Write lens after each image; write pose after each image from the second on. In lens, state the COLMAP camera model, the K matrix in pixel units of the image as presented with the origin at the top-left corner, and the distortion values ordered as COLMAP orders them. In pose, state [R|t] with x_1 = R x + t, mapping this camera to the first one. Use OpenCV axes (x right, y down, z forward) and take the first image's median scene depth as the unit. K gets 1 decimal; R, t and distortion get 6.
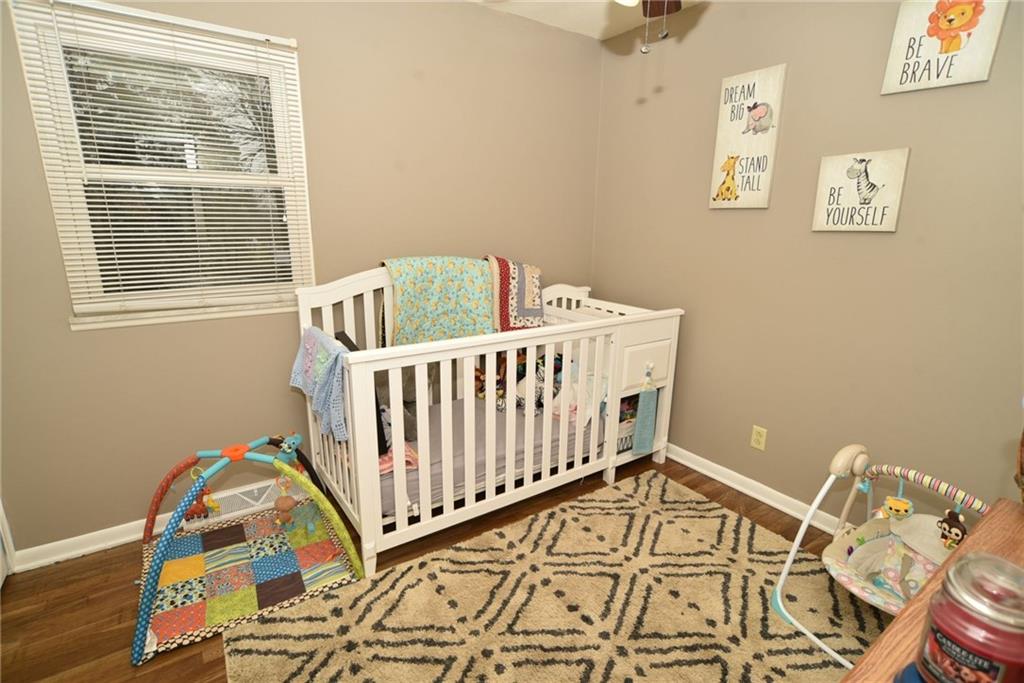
lens RADIAL K [[502.8, 0, 511.3], [0, 502.8, 346.2], [0, 0, 1]] dist [-0.023642, 0.018091]
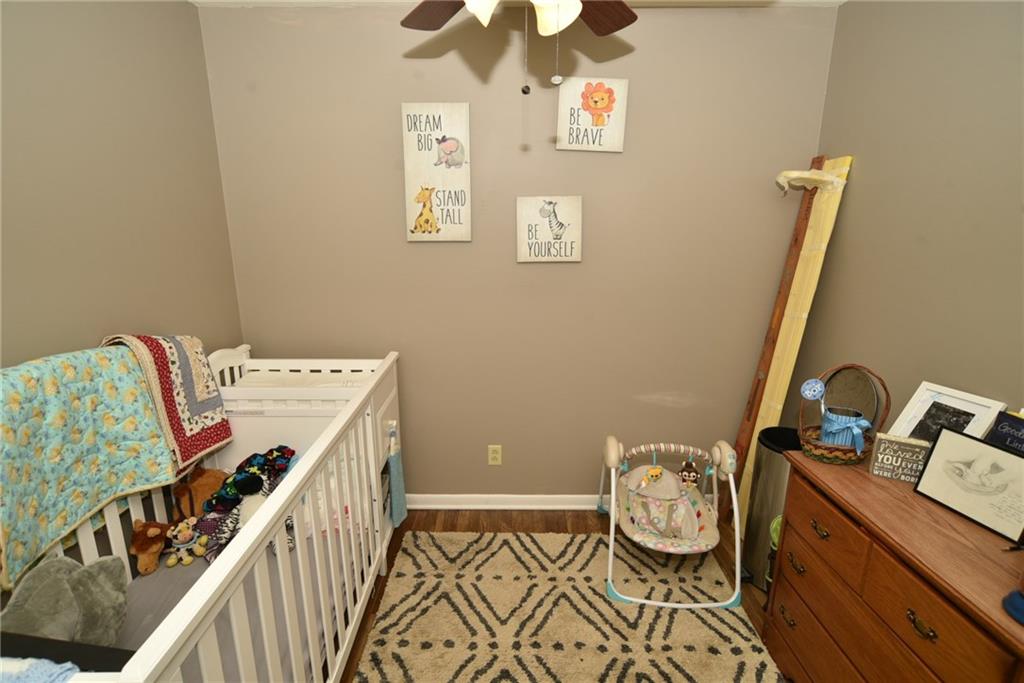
lens RADIAL K [[502.8, 0, 511.3], [0, 502.8, 346.2], [0, 0, 1]] dist [-0.023642, 0.018091]
pose [[0.566249, -0.216421, 0.795314, -0.301843], [0.206759, 0.971357, 0.117117, -0.169687], [-0.797880, 0.098121, 0.594777, 0.341185]]
